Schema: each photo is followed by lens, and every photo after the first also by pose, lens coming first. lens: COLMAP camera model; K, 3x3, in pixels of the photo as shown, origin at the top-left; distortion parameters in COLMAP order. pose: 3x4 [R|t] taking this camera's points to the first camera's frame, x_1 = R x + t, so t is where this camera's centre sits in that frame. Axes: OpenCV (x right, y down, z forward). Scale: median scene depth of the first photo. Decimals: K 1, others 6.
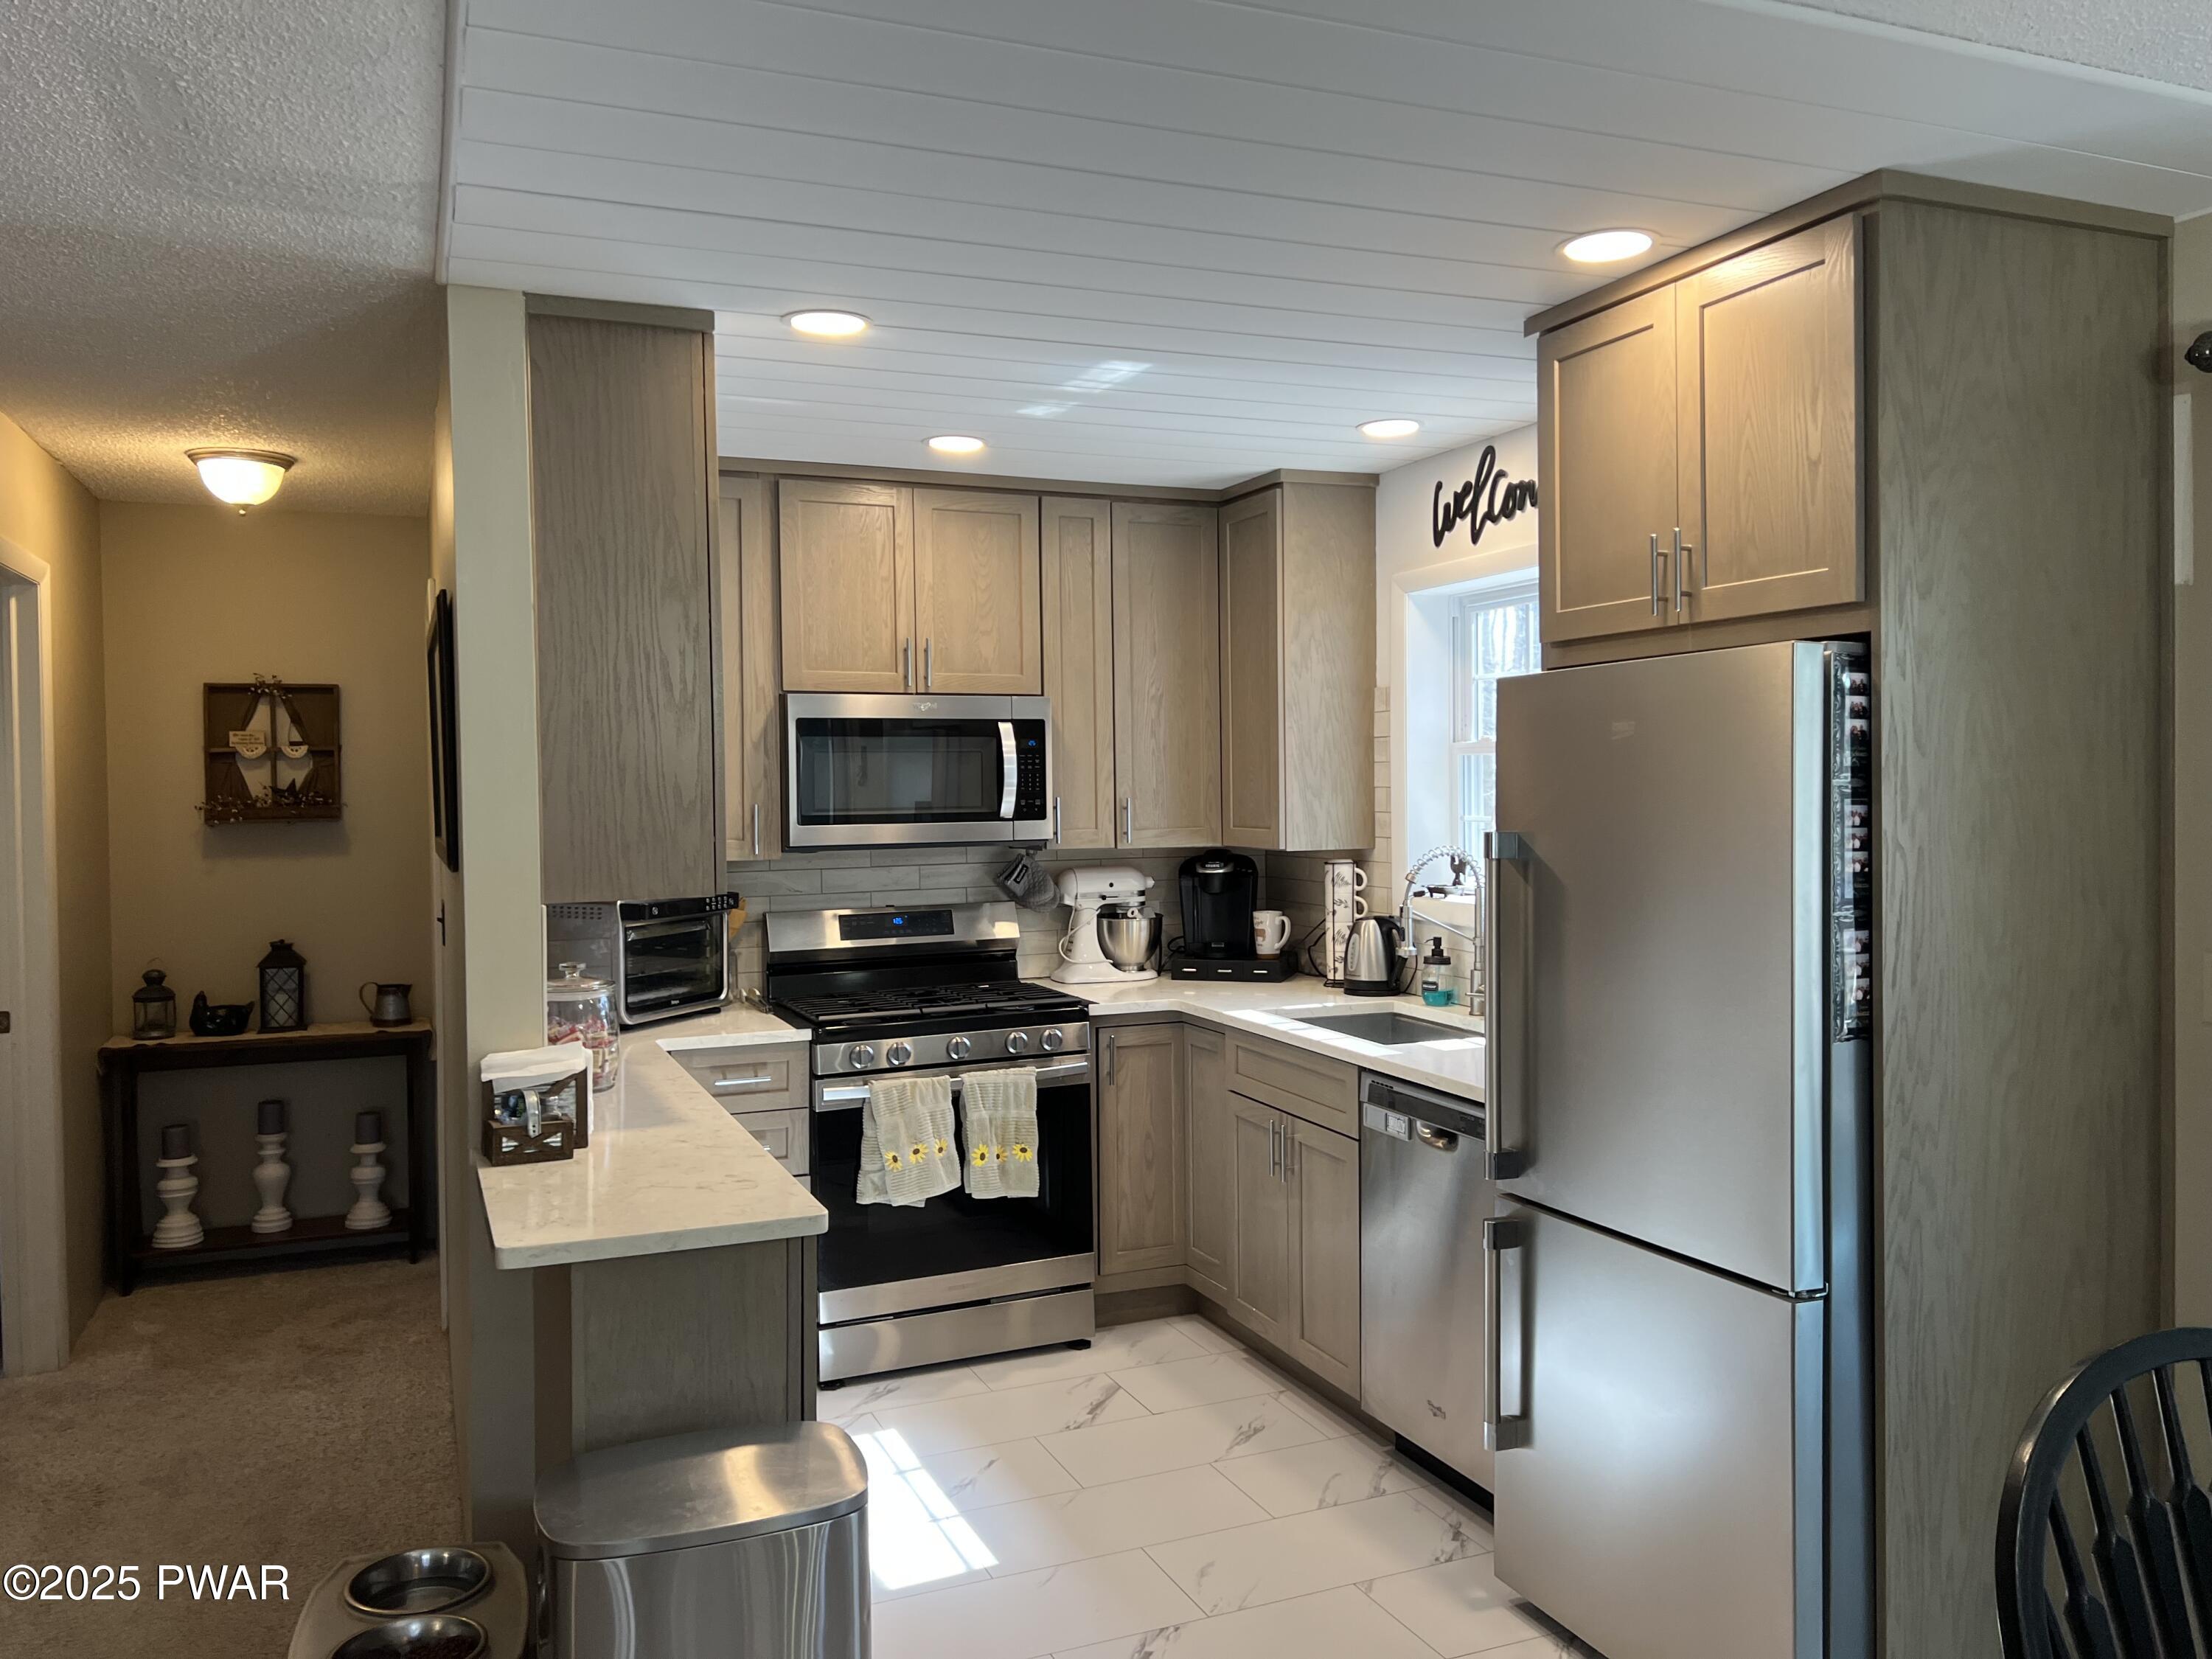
lens RADIAL K [[1663.0, 0, 1109.6], [0, 1663.0, 785.7], [0, 0, 1]] dist [0.388767, -0.000537]
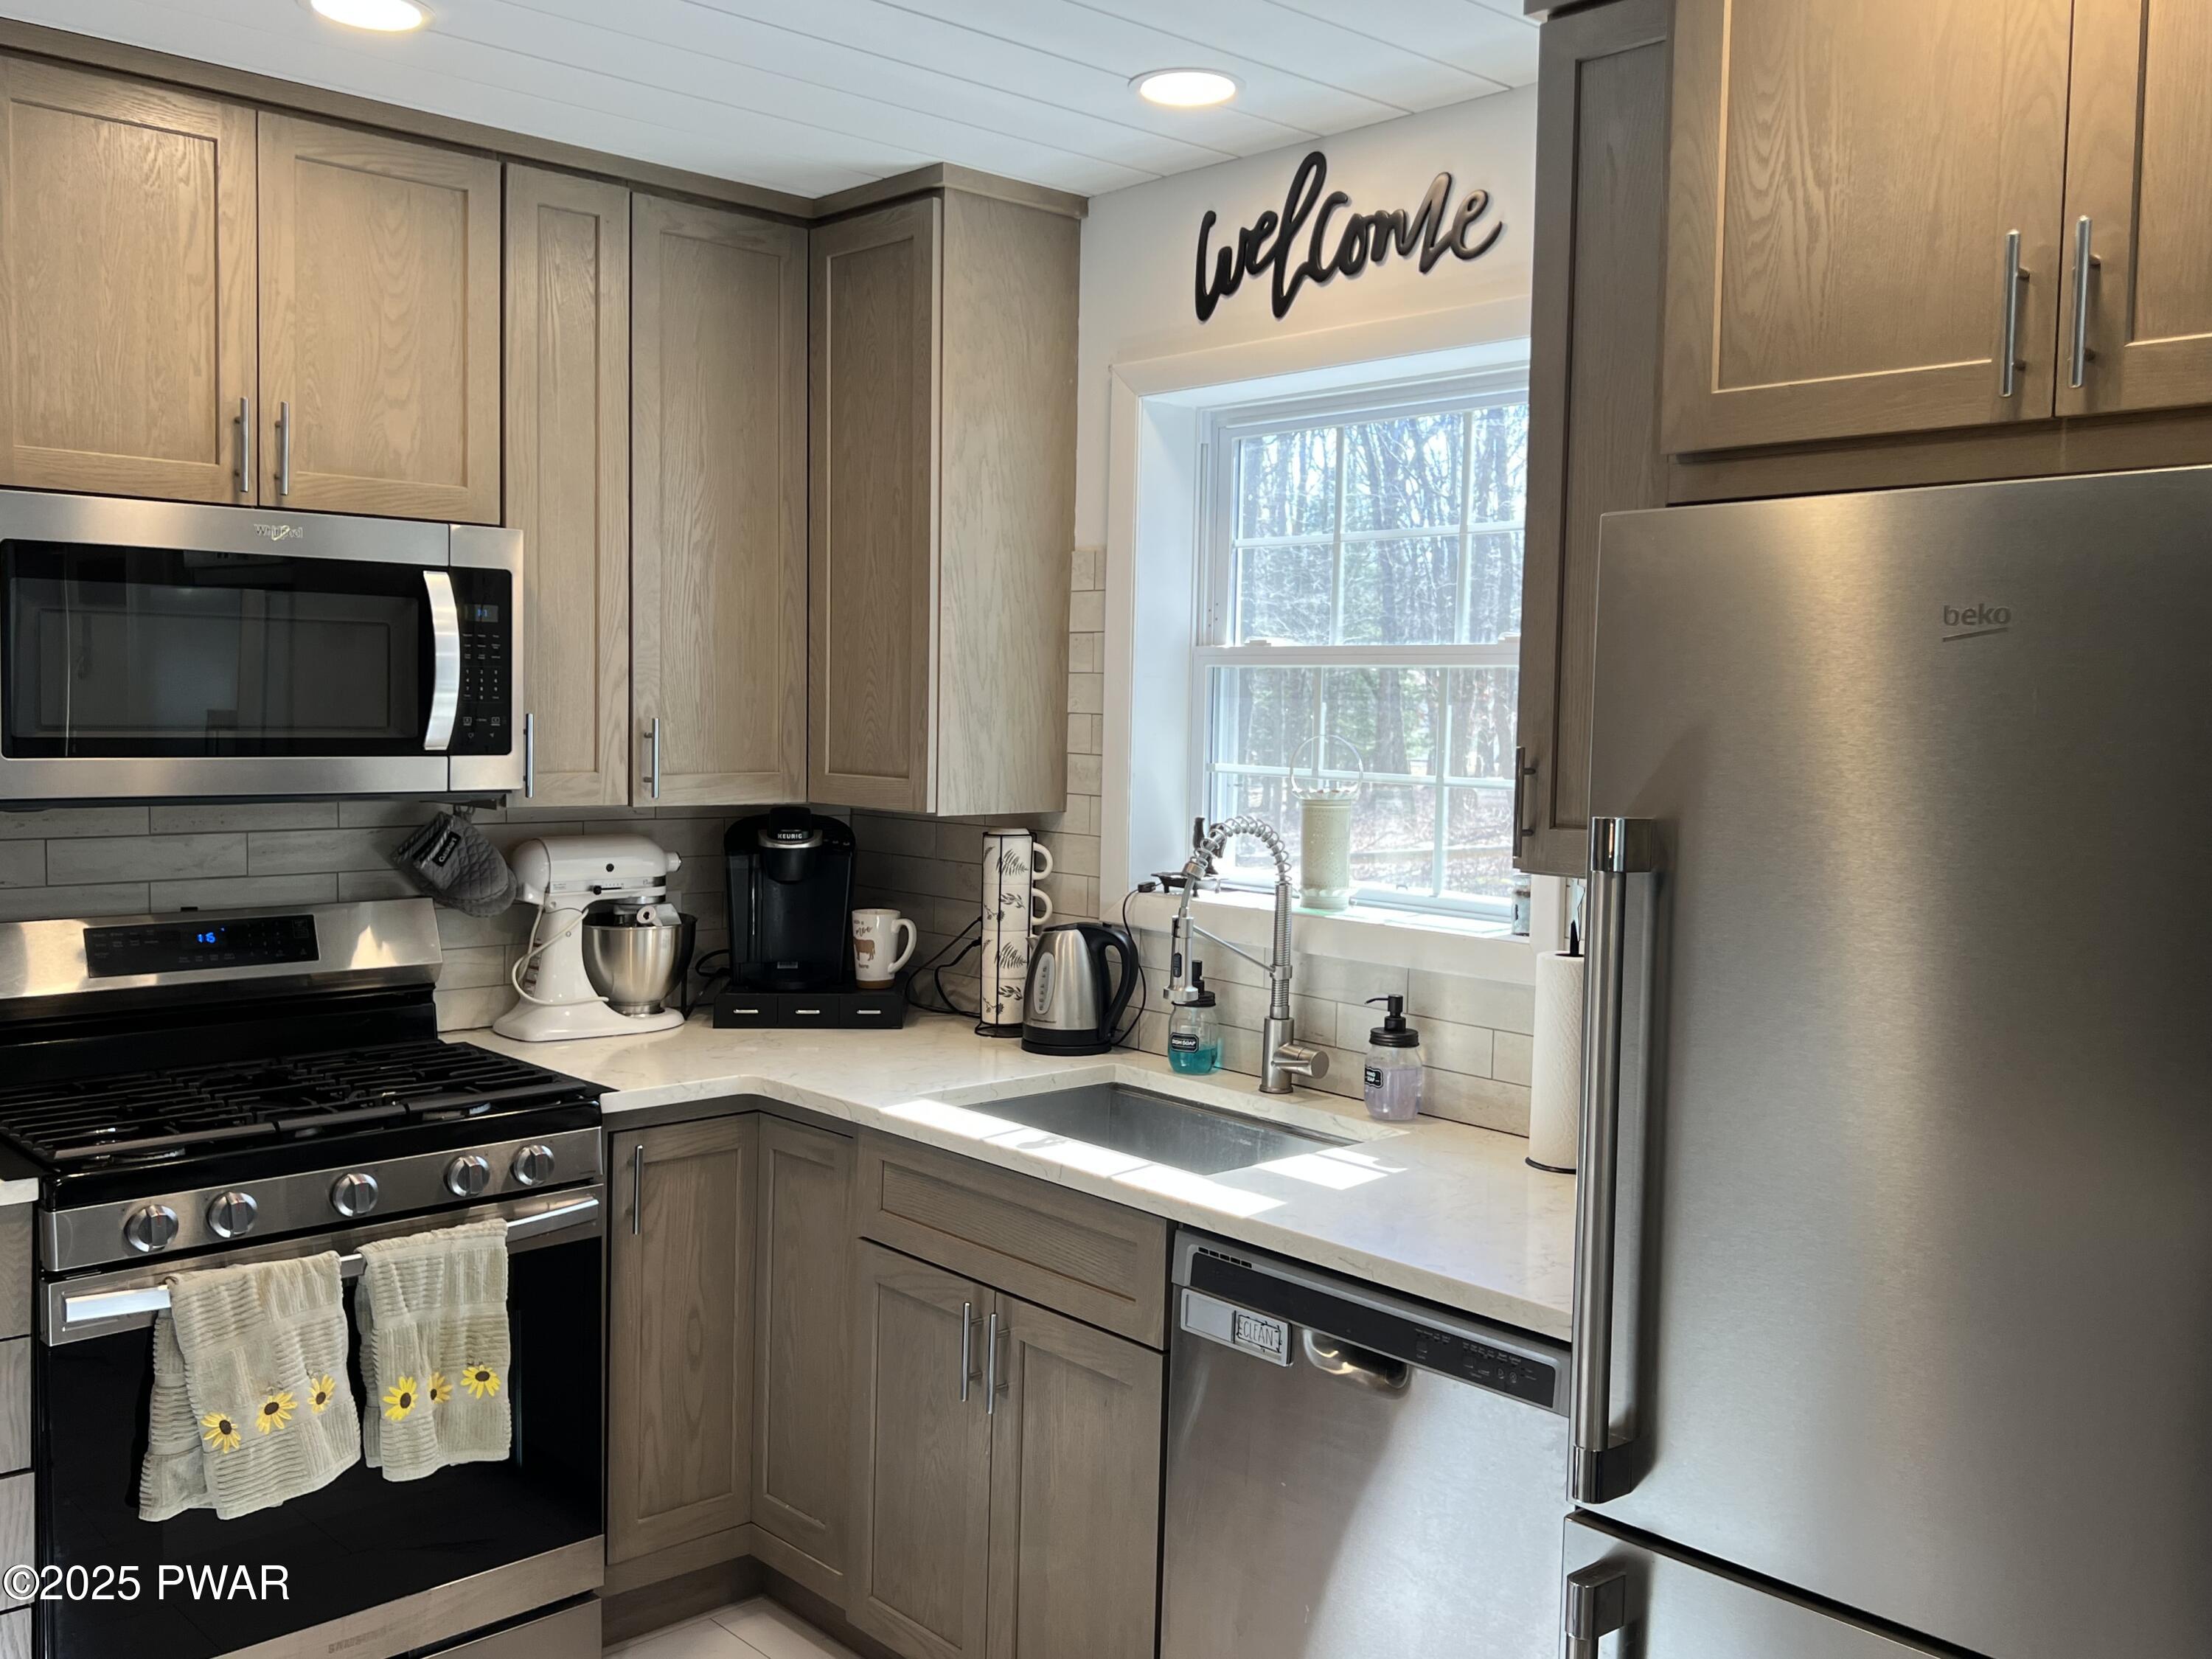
lens RADIAL K [[2080.1, 0, 1103.6], [0, 2080.1, 780.3], [0, 0, 1]] dist [0.178762, -0.202450]
pose [[0.950450, 0.017733, 0.310372, -0.069592], [-0.029718, 0.998982, 0.033928, -0.000504], [-0.309455, -0.041470, 0.950009, 0.284285]]
